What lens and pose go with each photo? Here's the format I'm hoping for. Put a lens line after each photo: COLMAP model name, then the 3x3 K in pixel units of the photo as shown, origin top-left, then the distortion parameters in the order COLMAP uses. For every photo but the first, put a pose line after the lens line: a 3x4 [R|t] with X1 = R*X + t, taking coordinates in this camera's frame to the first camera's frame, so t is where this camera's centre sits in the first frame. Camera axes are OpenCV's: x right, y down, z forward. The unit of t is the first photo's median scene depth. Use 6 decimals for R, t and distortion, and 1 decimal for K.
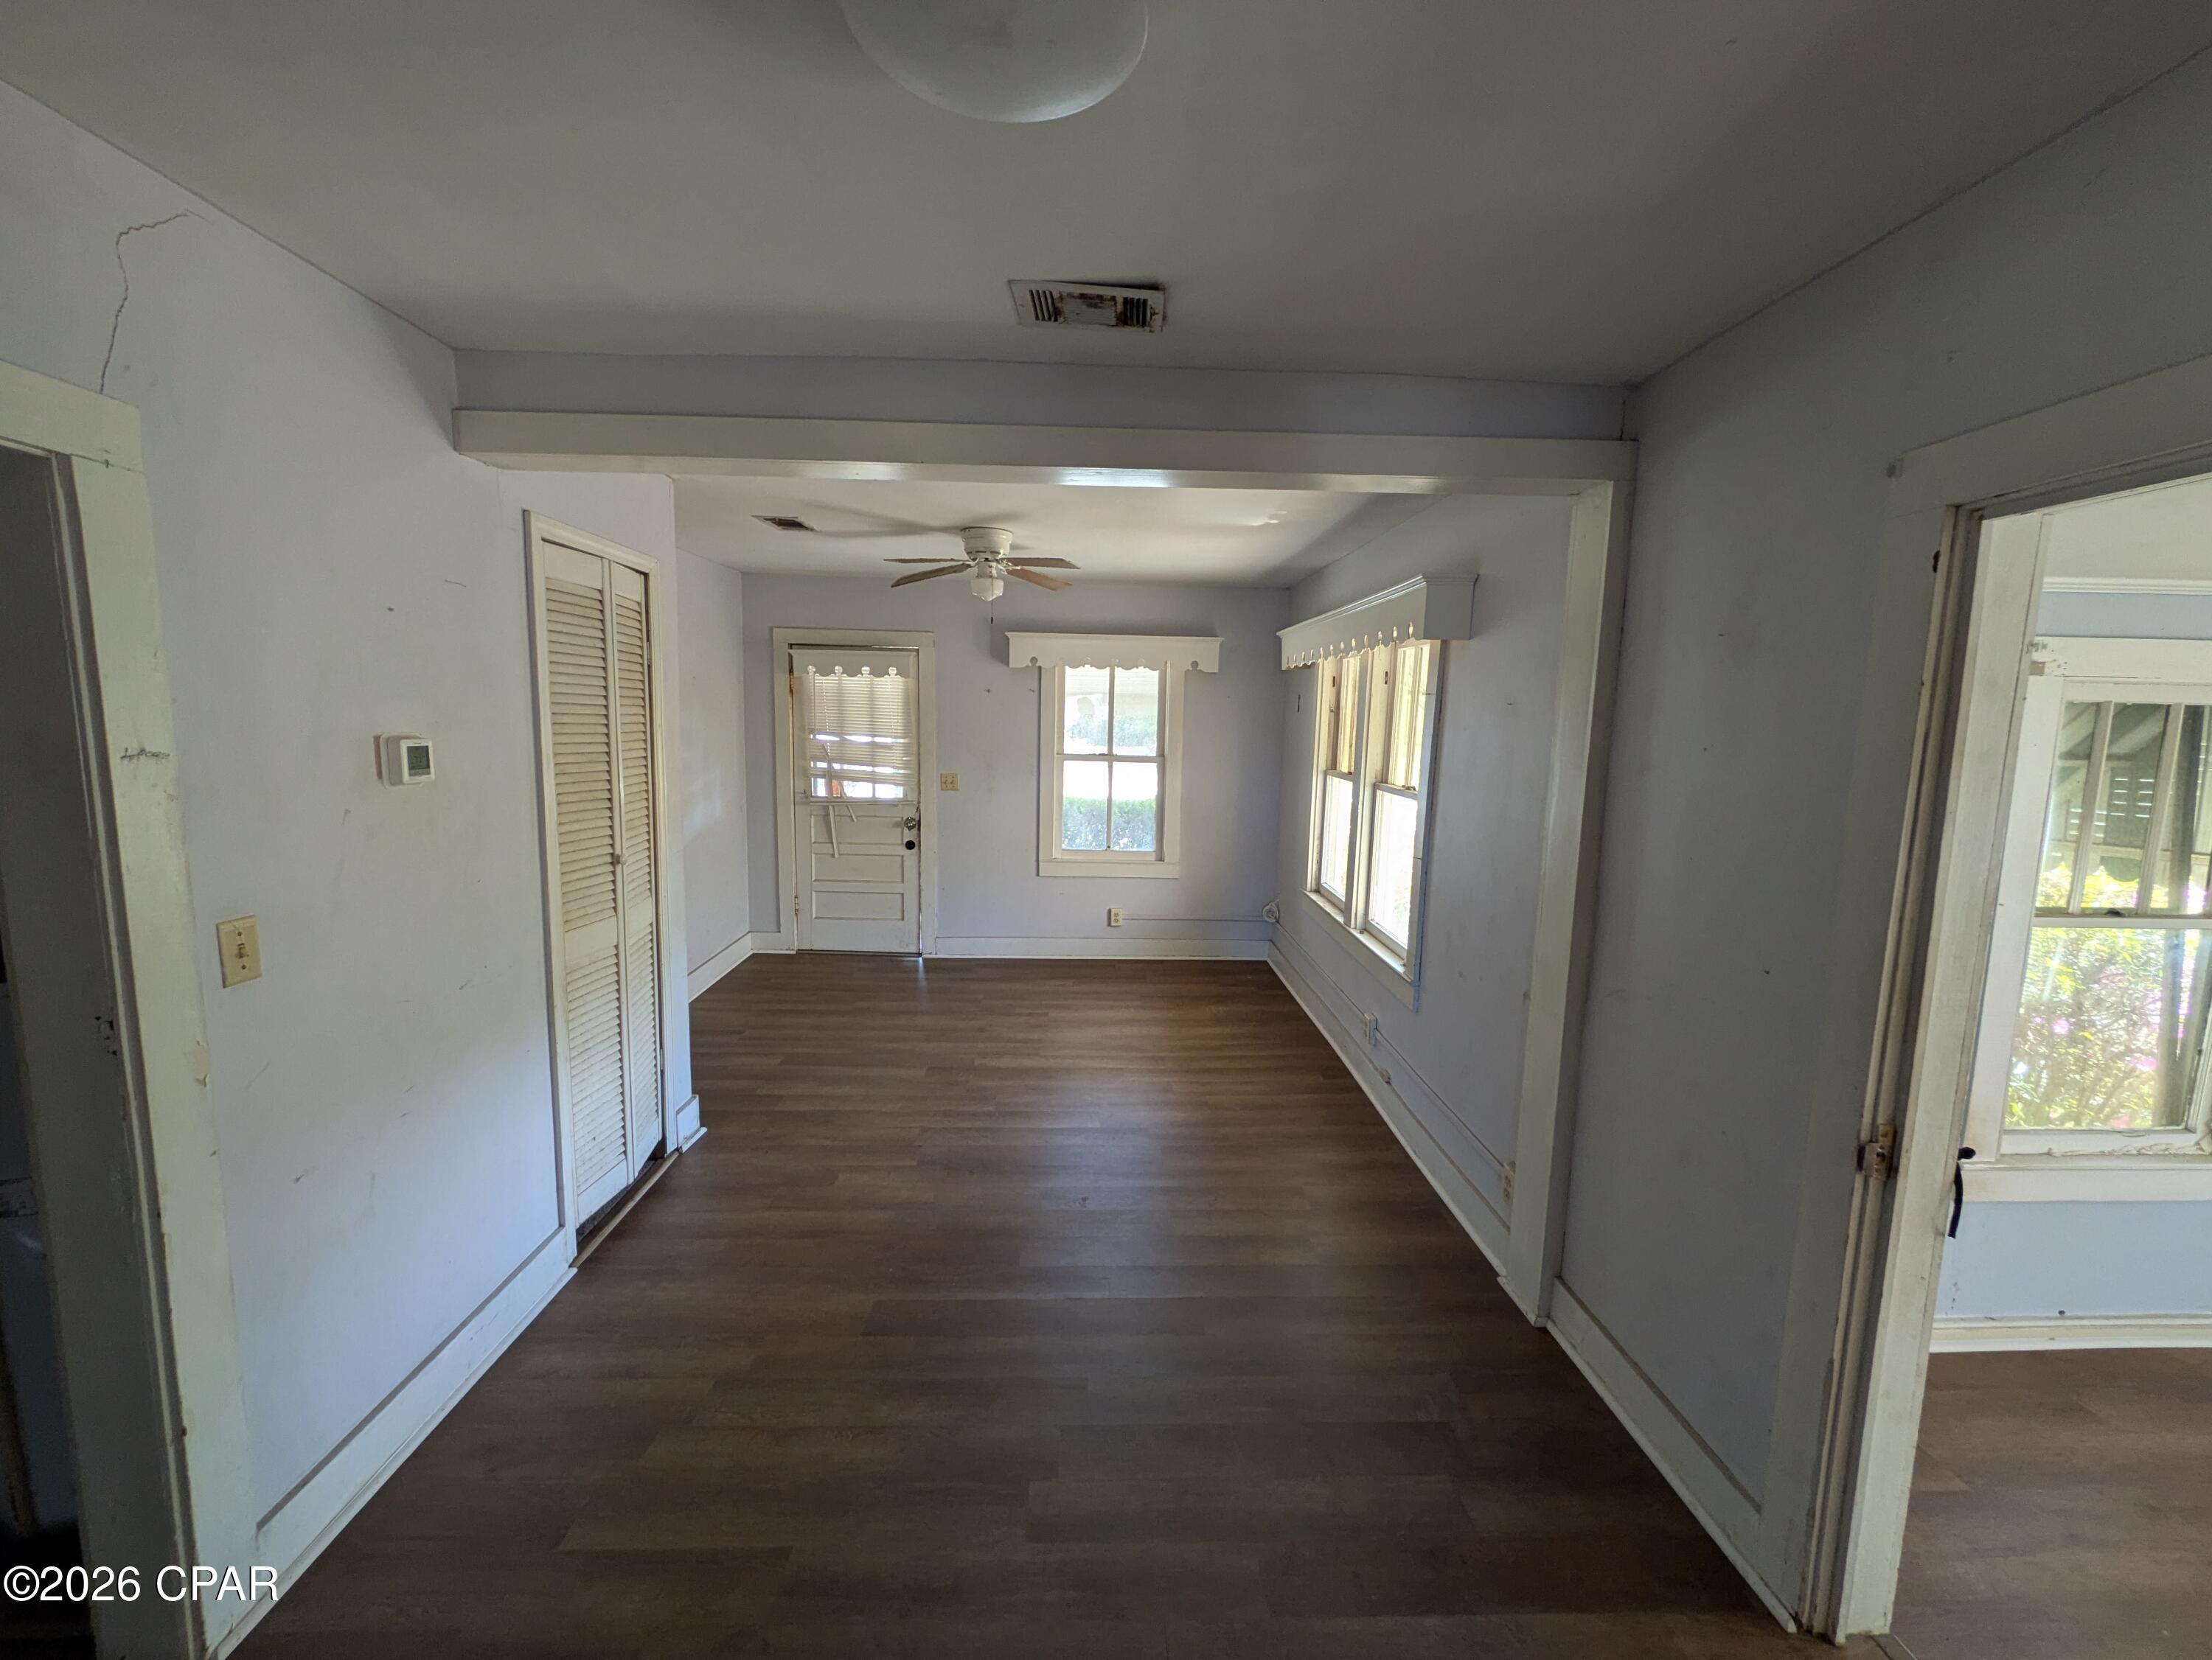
lens RADIAL K [[878.6, 0, 1111.9], [0, 878.6, 822.1], [0, 0, 1]] dist [0.002044, -0.000004]
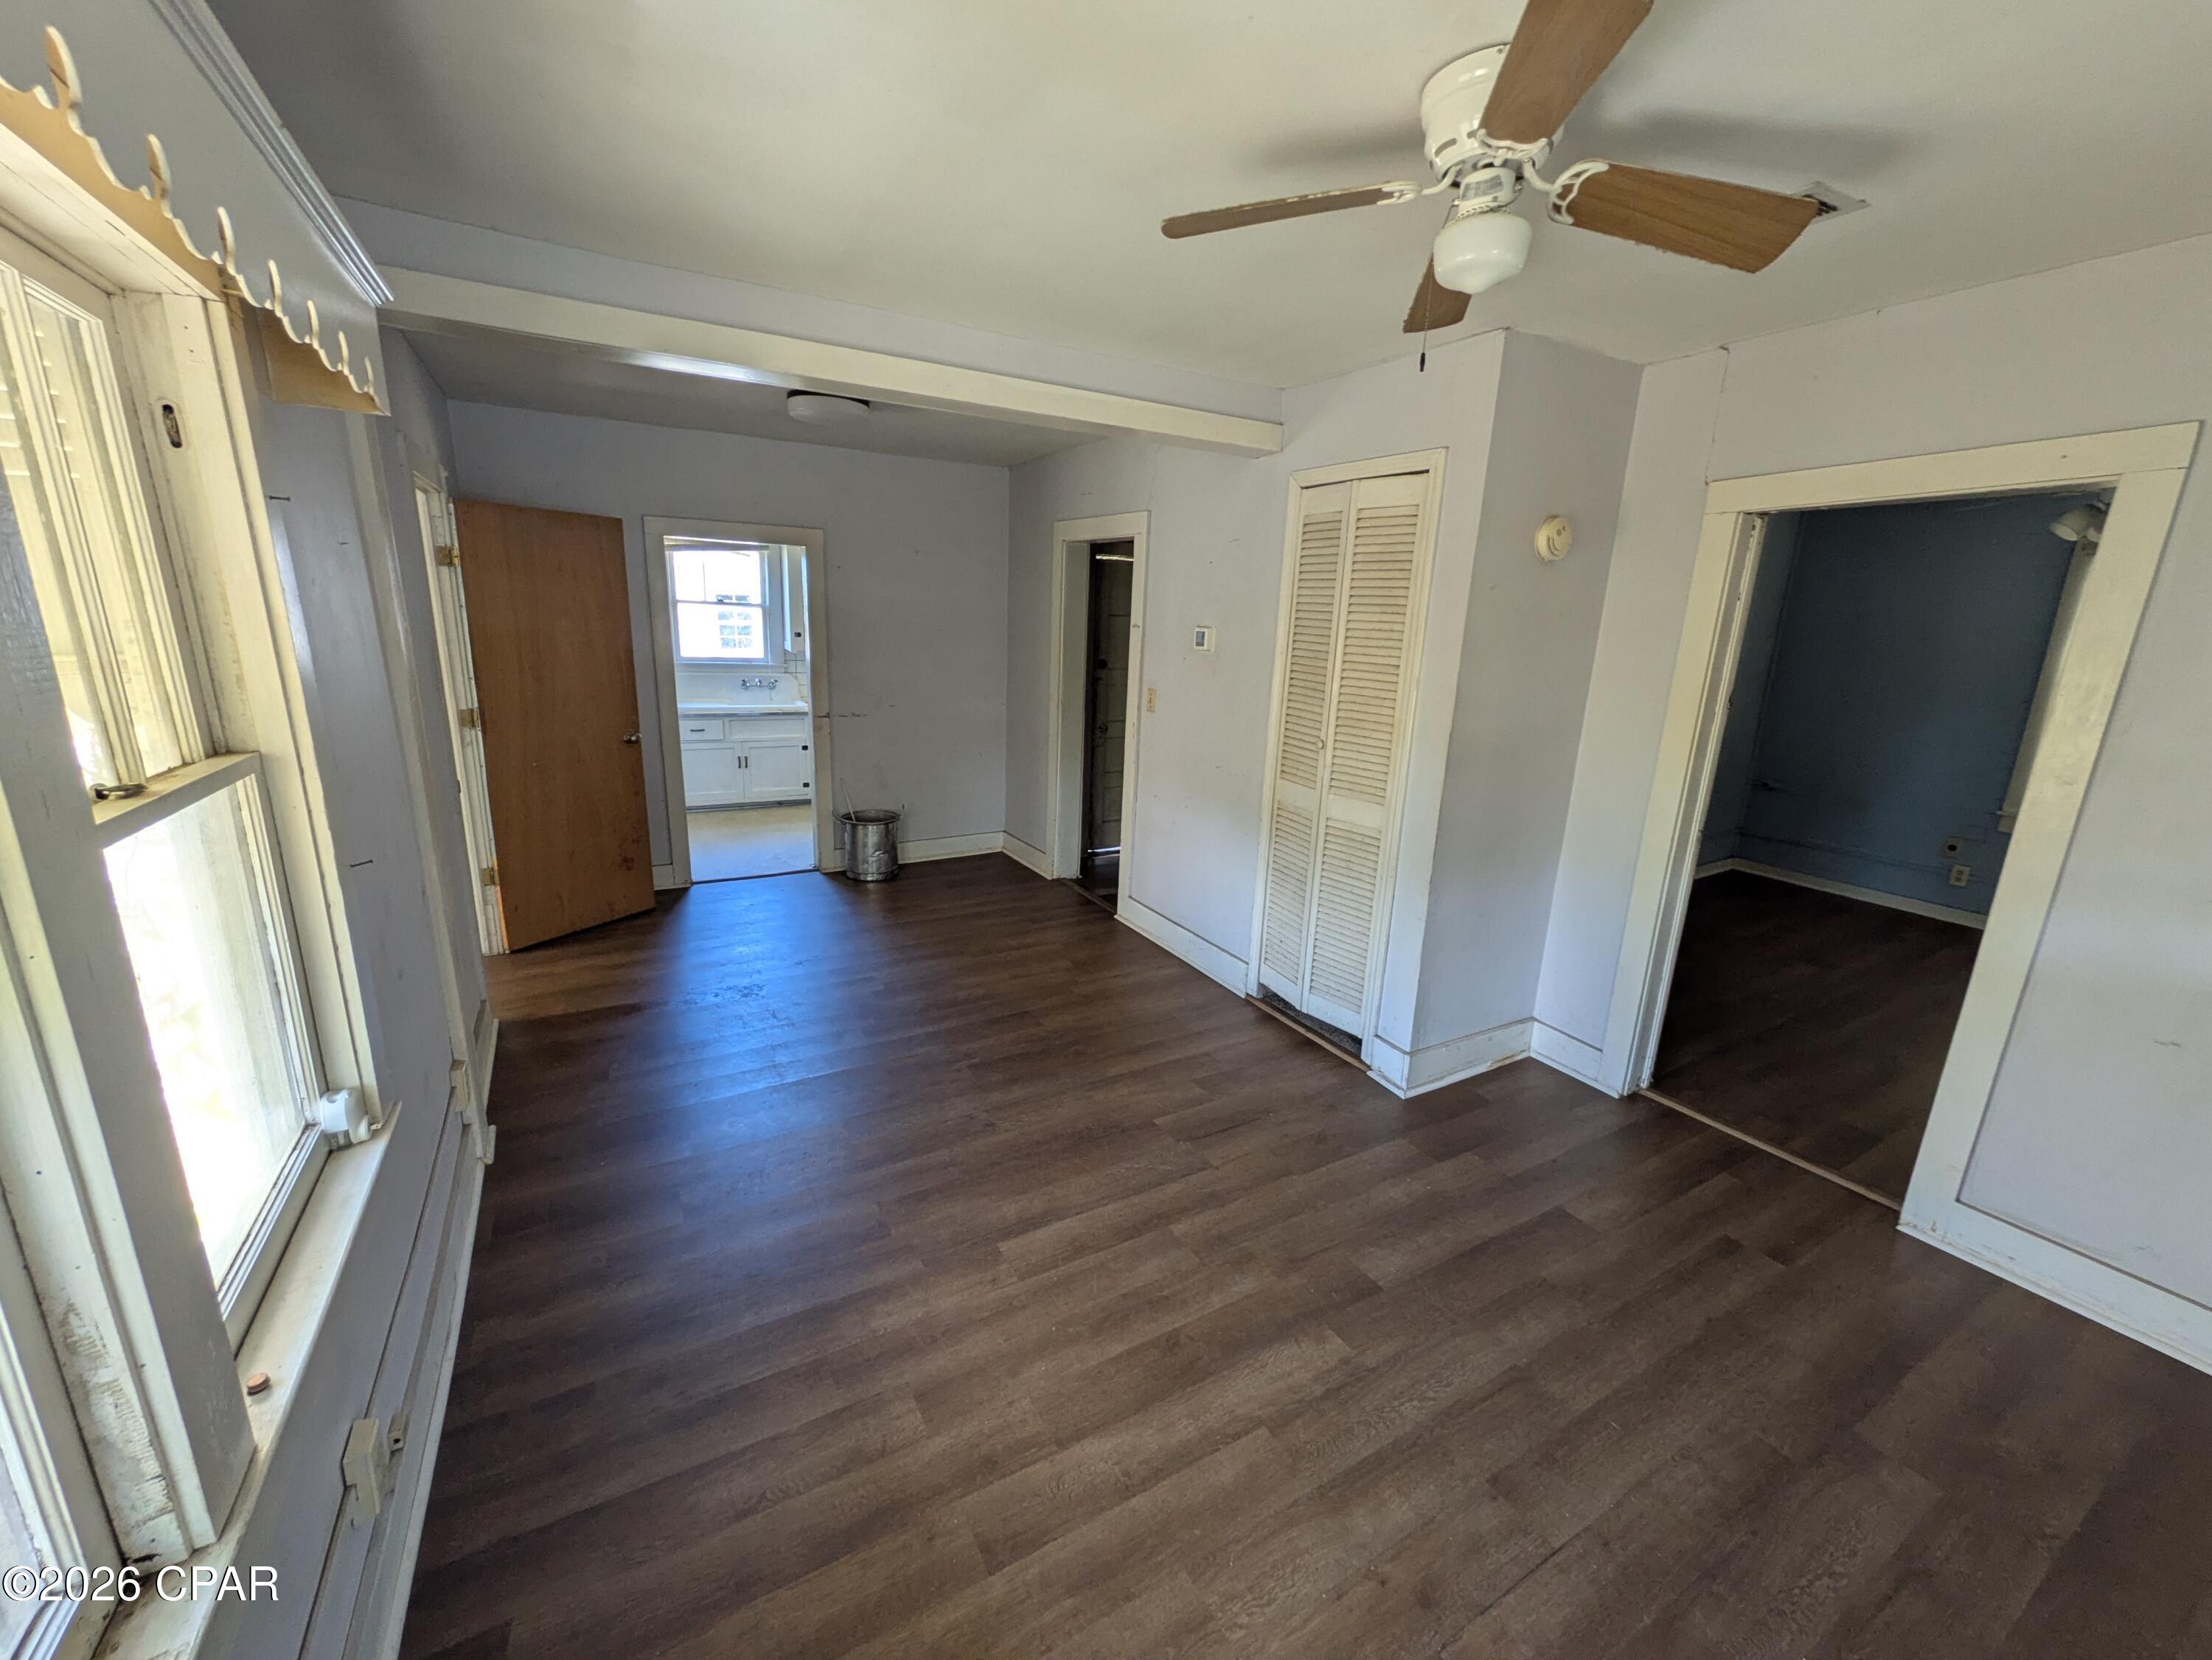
lens RADIAL K [[878.6, 0, 1106.9], [0, 878.6, 829.5], [0, 0, 1]] dist [0.002044, -0.000004]
pose [[-0.881849, 0.064809, -0.467056, 0.187060], [-0.107644, 0.936685, 0.333218, -0.156433], [0.459080, 0.344123, -0.819039, 1.382691]]
